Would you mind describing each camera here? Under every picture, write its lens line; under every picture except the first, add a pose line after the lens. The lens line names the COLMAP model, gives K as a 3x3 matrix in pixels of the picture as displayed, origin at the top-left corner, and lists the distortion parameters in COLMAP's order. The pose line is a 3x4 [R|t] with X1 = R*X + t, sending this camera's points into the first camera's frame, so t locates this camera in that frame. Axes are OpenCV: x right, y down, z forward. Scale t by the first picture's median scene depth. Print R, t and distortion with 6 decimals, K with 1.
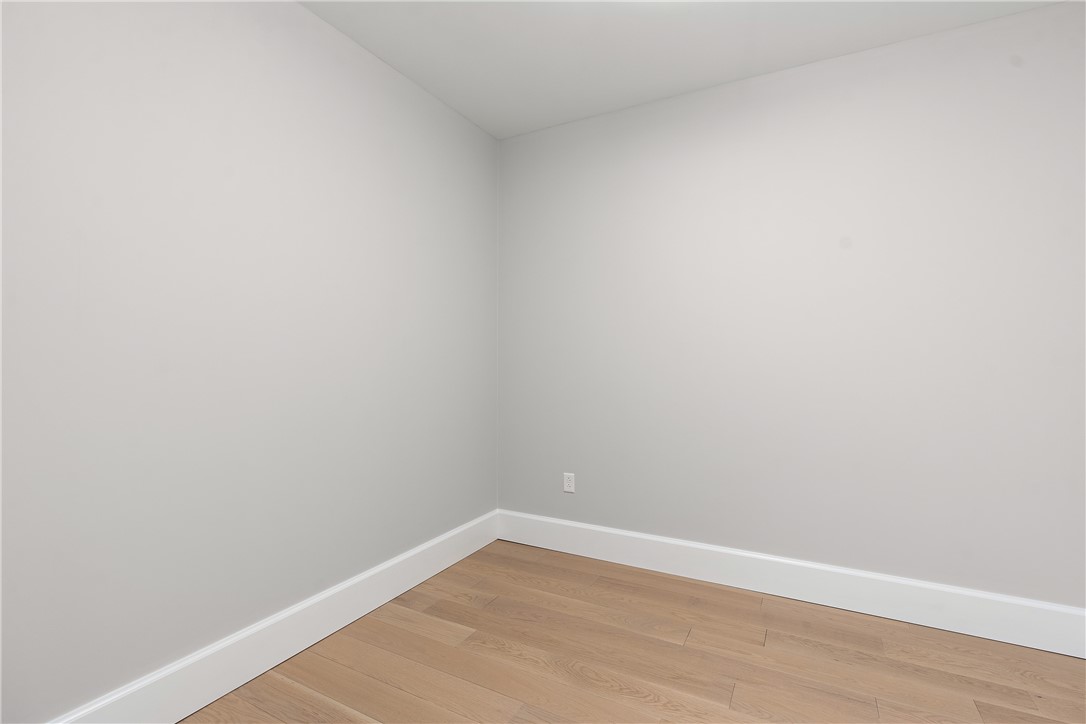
lens RADIAL K [[494.9, 0, 542.3], [0, 494.9, 355.3], [0, 0, 1]] dist [-0.001307, 0.001313]
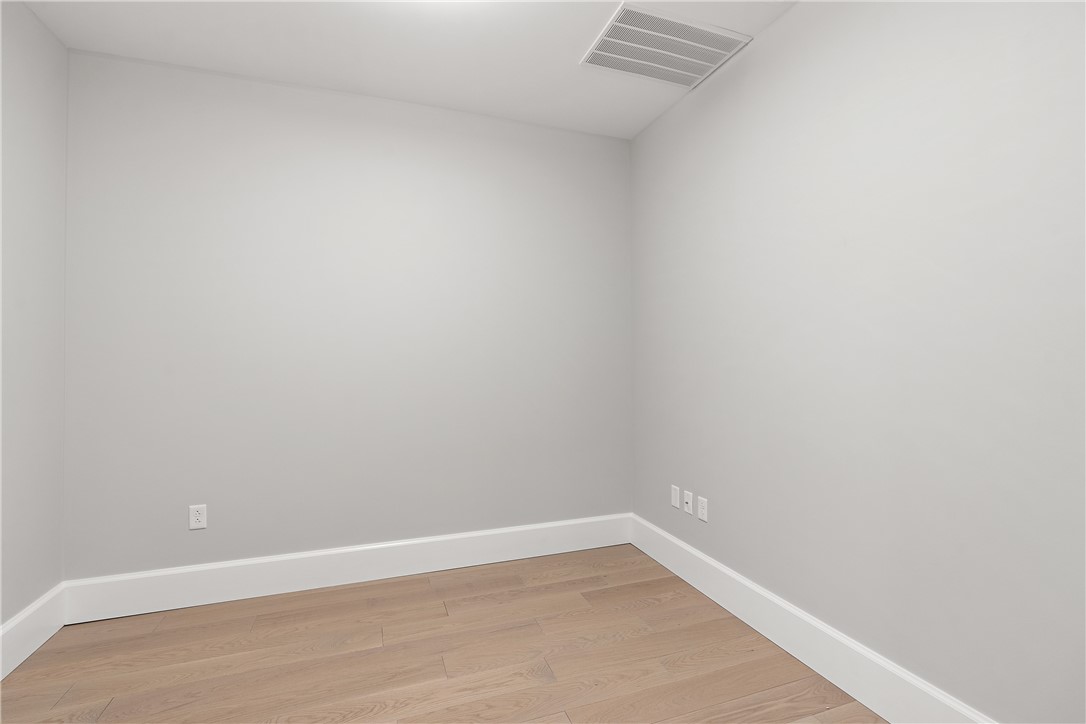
lens RADIAL K [[494.9, 0, 542.3], [0, 494.9, 355.3], [0, 0, 1]] dist [-0.001307, 0.001313]
pose [[0.666670, 0.003375, 0.745345, -0.249825], [-0.008291, 0.999961, 0.002888, -0.013911], [-0.745307, -0.008105, 0.666672, 0.085487]]
